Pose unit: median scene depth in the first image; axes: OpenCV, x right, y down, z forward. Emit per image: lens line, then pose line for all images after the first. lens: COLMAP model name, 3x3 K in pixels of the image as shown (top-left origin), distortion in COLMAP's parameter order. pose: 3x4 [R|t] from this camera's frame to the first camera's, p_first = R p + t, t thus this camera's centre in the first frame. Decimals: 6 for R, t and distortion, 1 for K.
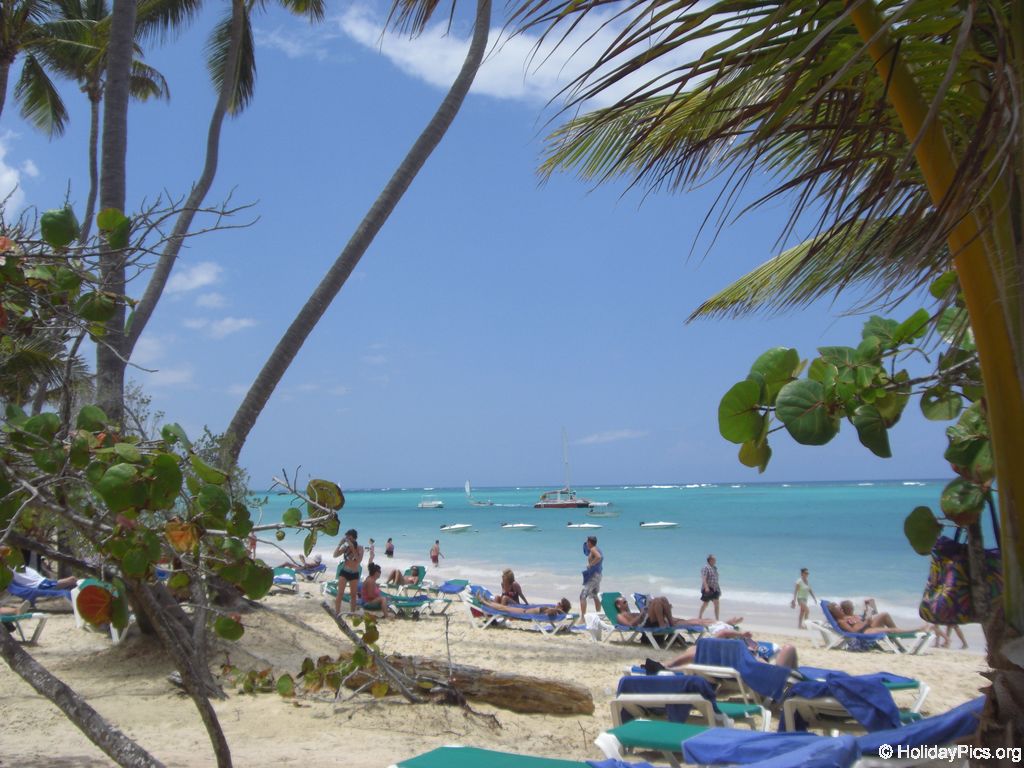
lens RADIAL K [[1141.5, 0, 511.2], [0, 1141.5, 371.5], [0, 0, 1]] dist [-0.183300, 0.156717]
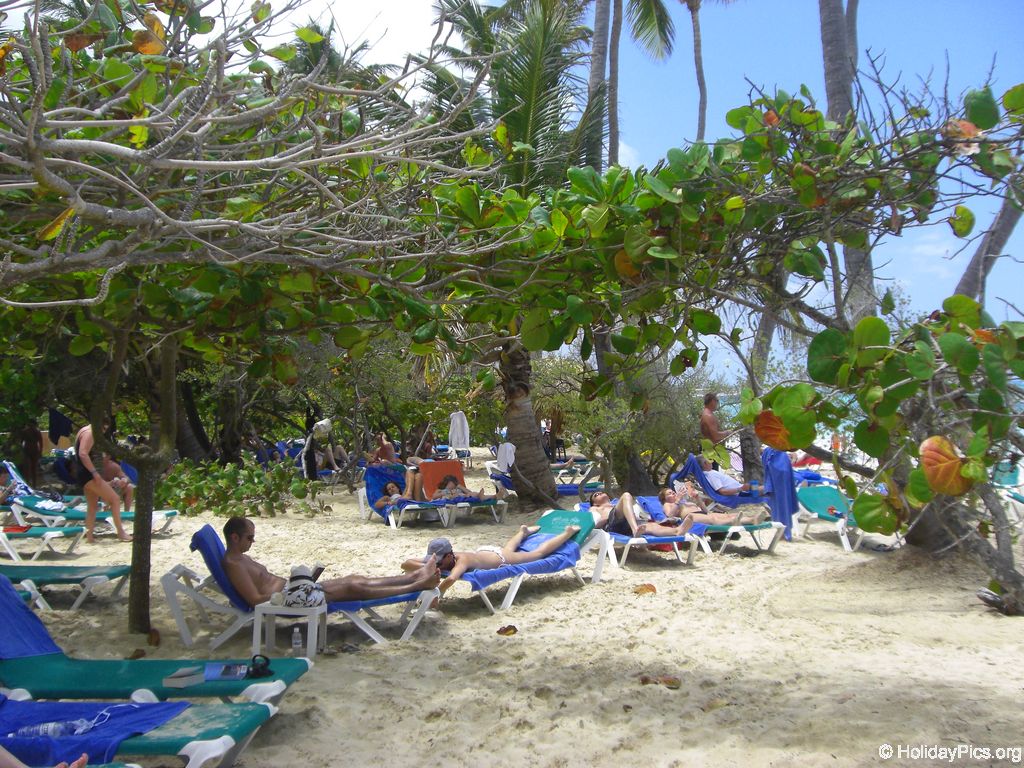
lens RADIAL K [[1149.5, 0, 512.0], [0, 1149.5, 384.0], [0, 0, 1]] dist [-0.227708, 0.299767]
pose [[0.878251, -0.027886, -0.477386, -0.207274], [0.075171, 0.993938, 0.080234, -0.006415], [0.472254, -0.106351, 0.875023, 0.010701]]
